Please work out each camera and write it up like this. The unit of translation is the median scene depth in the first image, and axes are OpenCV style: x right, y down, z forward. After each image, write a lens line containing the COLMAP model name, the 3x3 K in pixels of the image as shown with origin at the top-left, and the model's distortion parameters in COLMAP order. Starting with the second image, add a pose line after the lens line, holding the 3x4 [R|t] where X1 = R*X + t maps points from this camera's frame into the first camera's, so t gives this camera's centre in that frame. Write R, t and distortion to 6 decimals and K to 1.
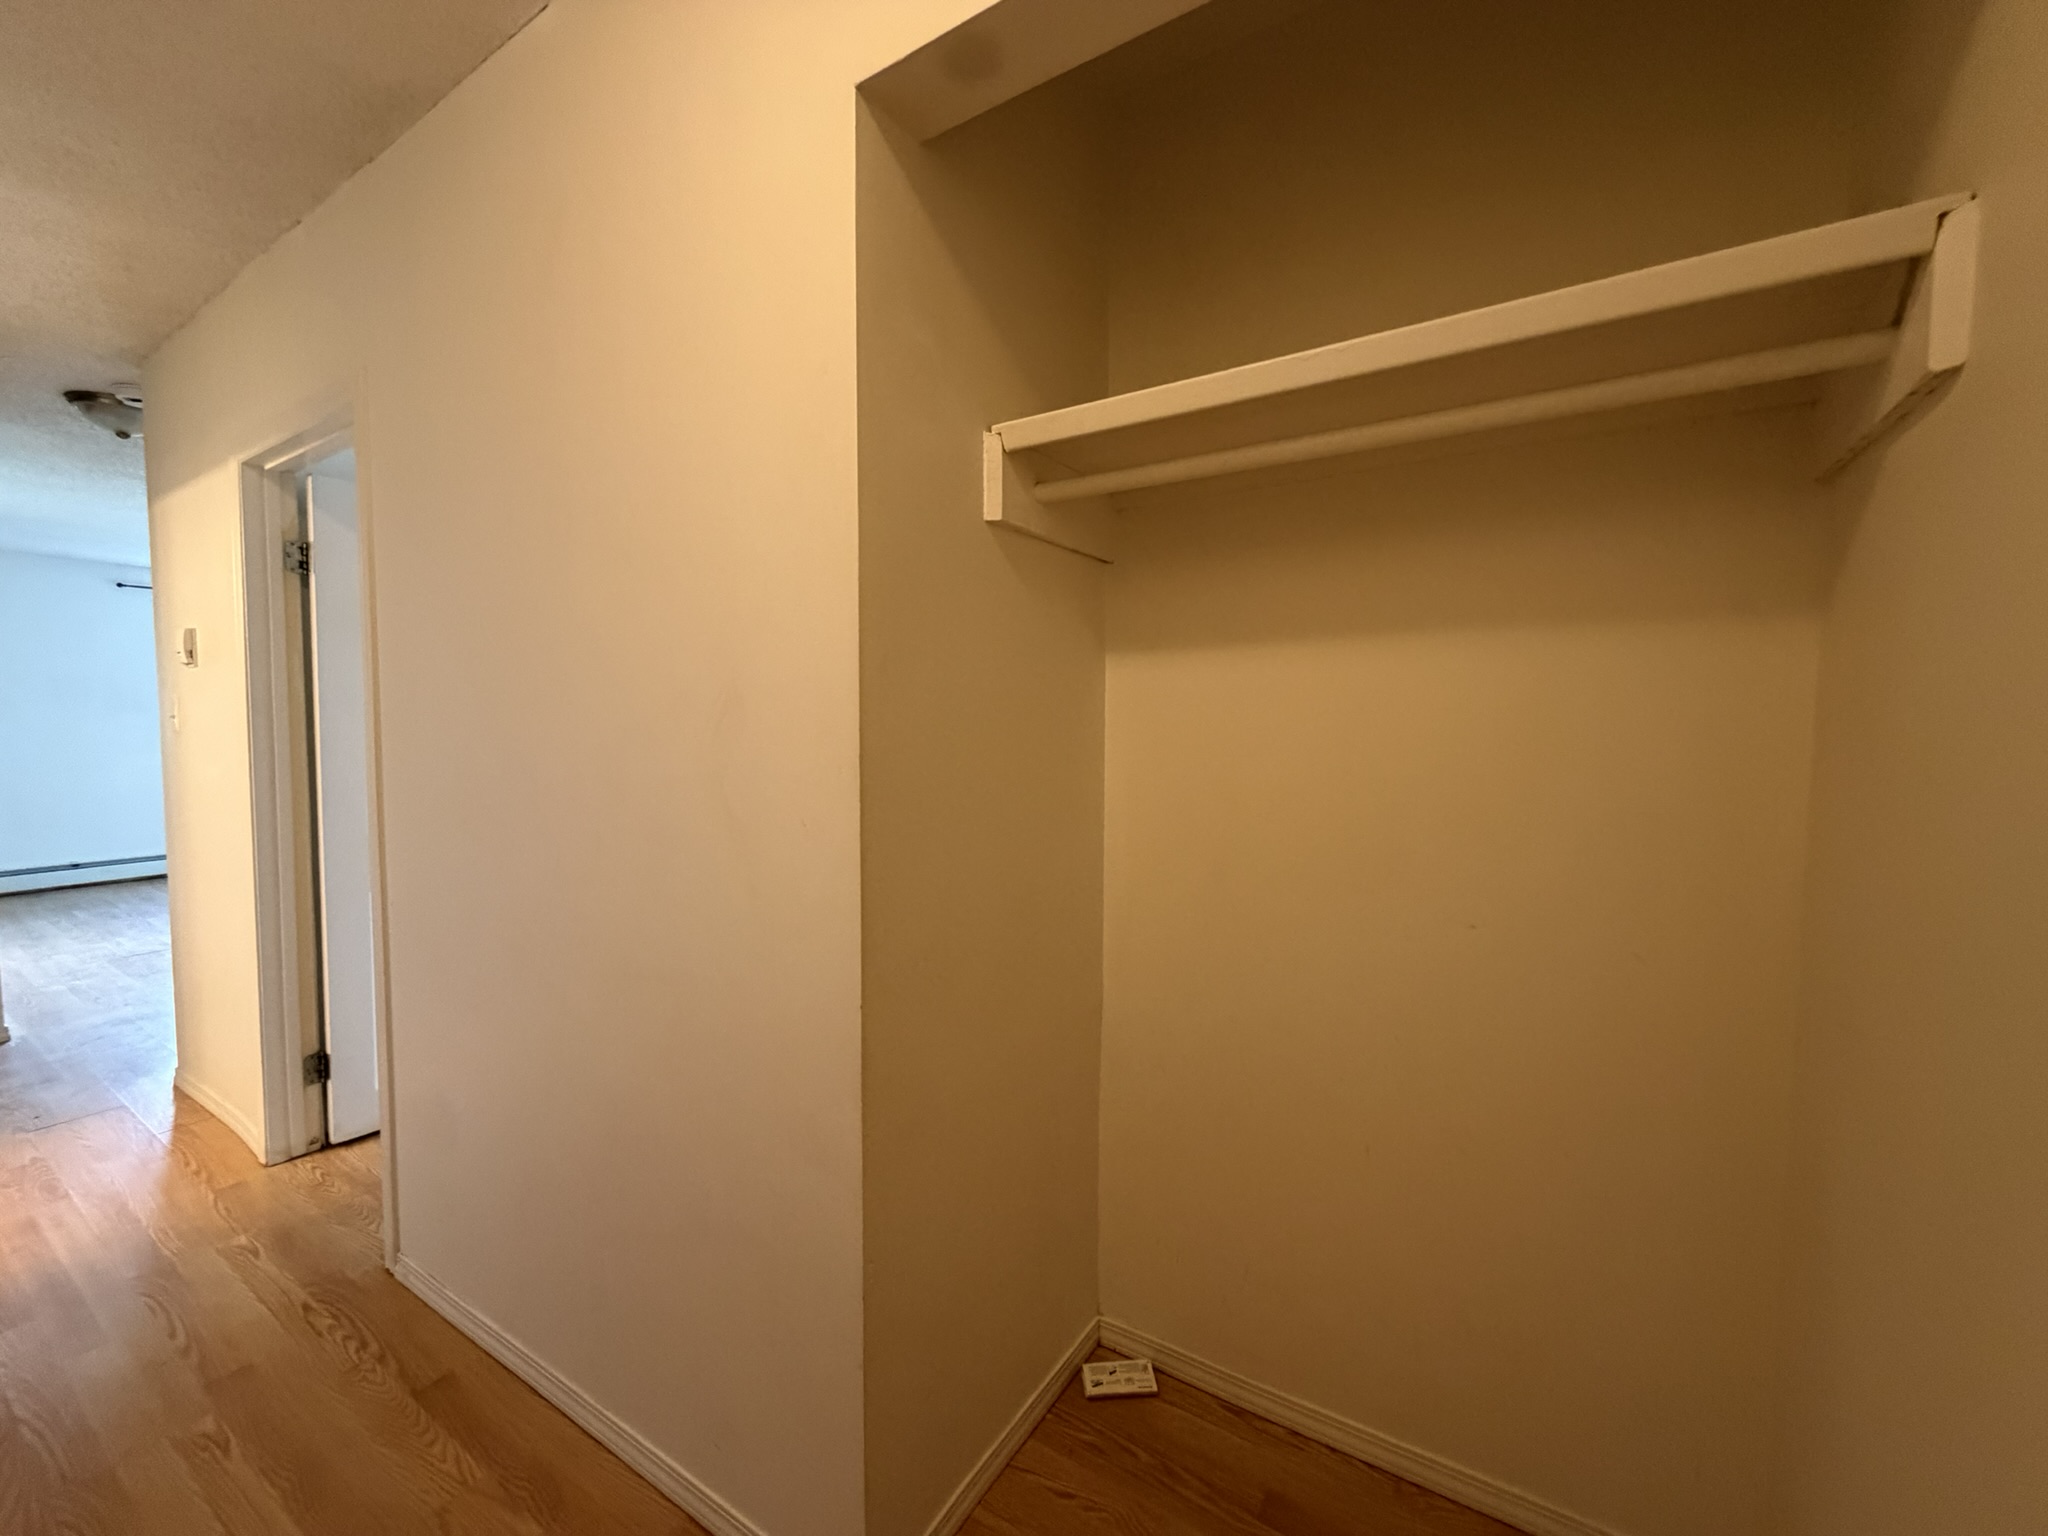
lens RADIAL K [[815.3, 0, 1025.7], [0, 815.3, 768.3], [0, 0, 1]] dist [-0.000911, 0.000380]
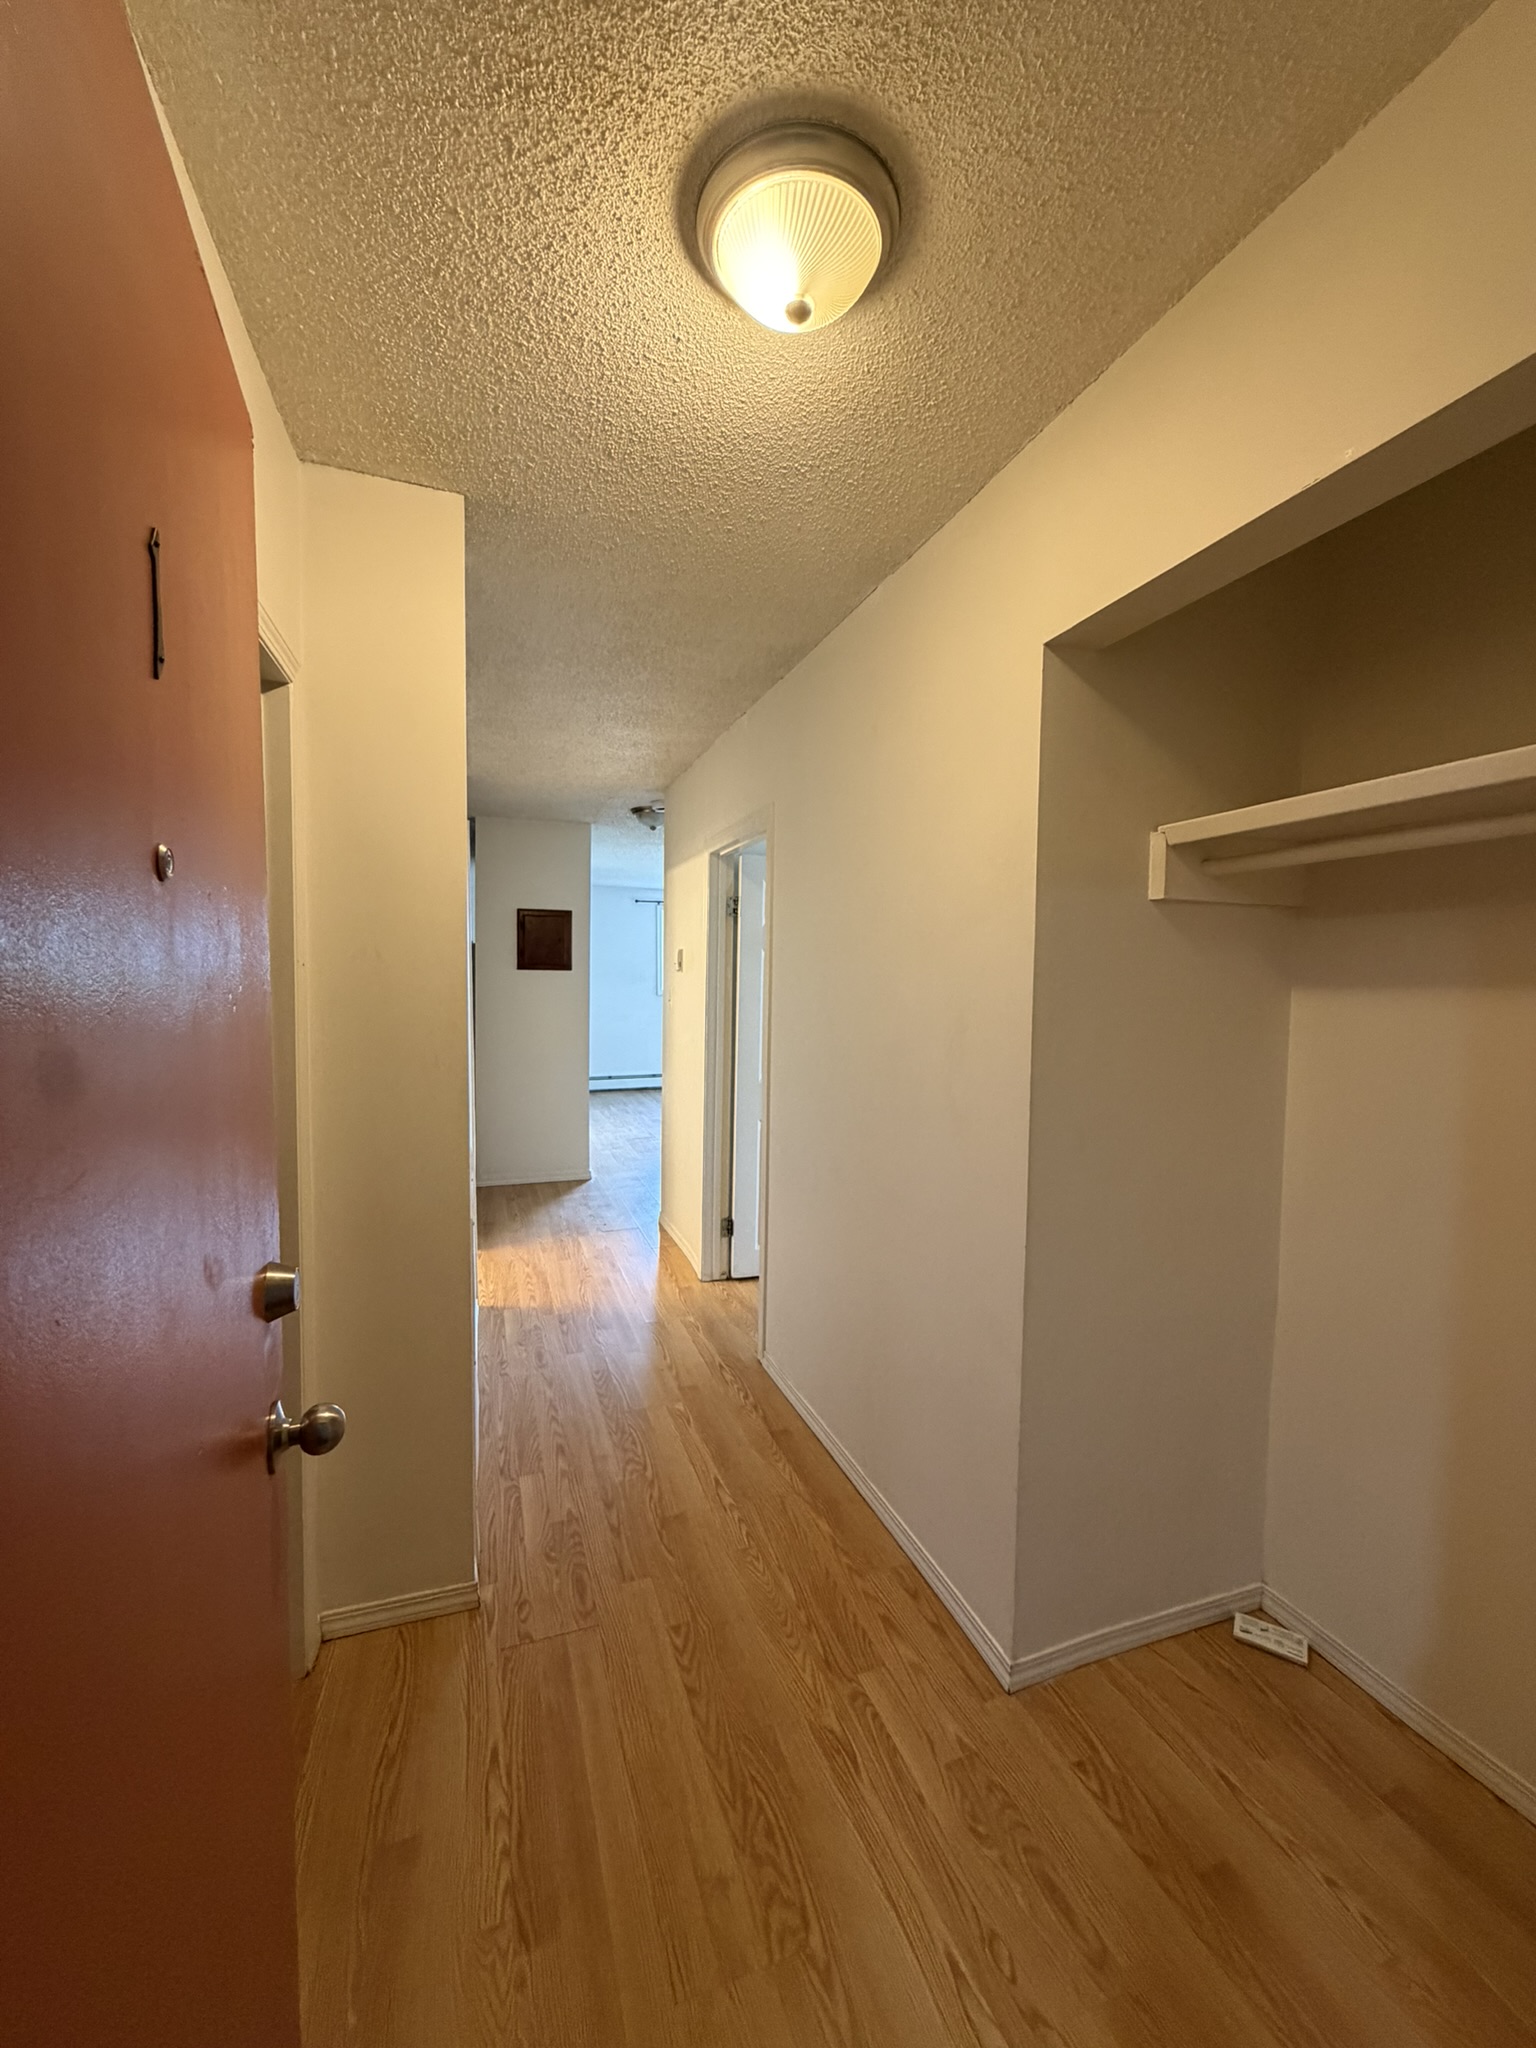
lens RADIAL K [[815.3, 0, 765.4], [0, 815.3, 1010.4], [0, 0, 1]] dist [-0.000911, 0.000380]
pose [[0.788865, 0.032873, -0.613687, 0.157204], [-0.044784, 0.998988, -0.004055, -0.054218], [0.612933, 0.030683, 0.789539, -0.233631]]
